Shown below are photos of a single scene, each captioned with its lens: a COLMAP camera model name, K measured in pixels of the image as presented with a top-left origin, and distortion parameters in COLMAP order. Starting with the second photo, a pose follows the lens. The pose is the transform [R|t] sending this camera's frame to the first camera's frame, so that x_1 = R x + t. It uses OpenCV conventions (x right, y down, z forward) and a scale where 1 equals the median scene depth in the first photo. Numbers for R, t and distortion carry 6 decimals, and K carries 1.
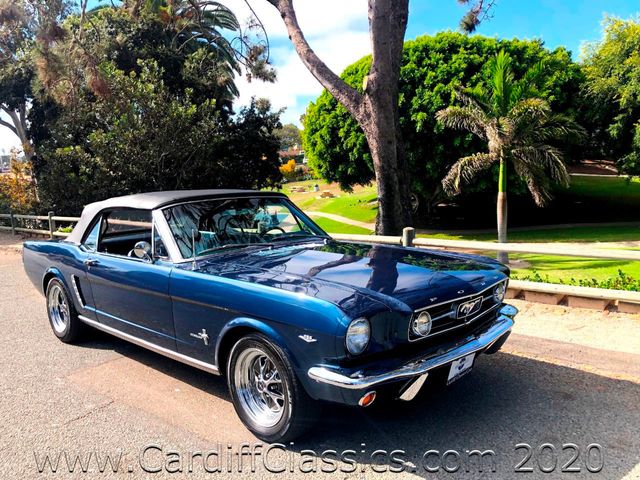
lens RADIAL K [[512.9, 0, 320.0], [0, 512.9, 240.0], [0, 0, 1]] dist [0.018749, -0.002597]
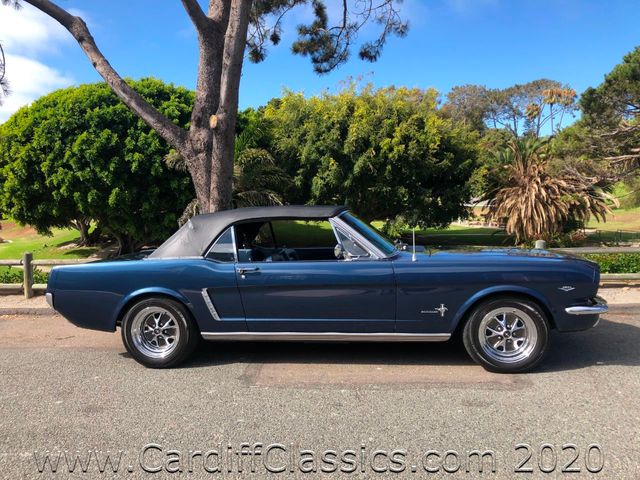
lens RADIAL K [[514.1, 0, 322.0], [0, 514.1, 229.8], [0, 0, 1]] dist [0.033066, -0.003805]
pose [[0.802736, -0.008106, 0.596279, -0.108692], [0.072051, 0.993901, -0.083487, 0.006639], [-0.591965, 0.109981, 0.798424, 0.011291]]
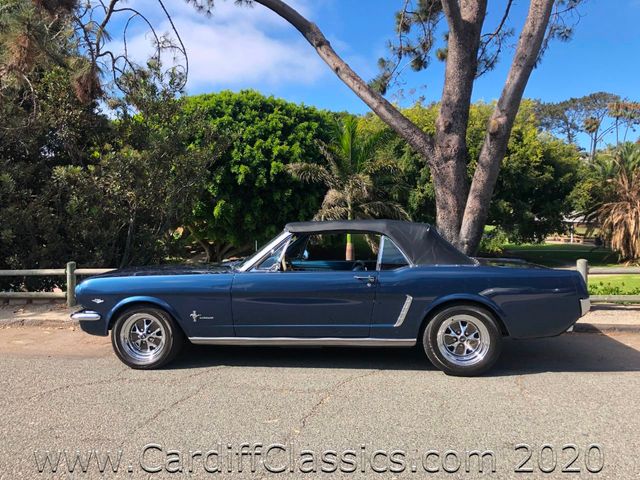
lens RADIAL K [[512.9, 0, 320.0], [0, 512.9, 240.0], [0, 0, 1]] dist [0.018749, -0.002597]
pose [[0.836610, 0.006509, 0.547760, -0.217860], [0.054602, 0.993959, -0.095206, -0.001915], [-0.545070, 0.109559, 0.831201, 0.108272]]
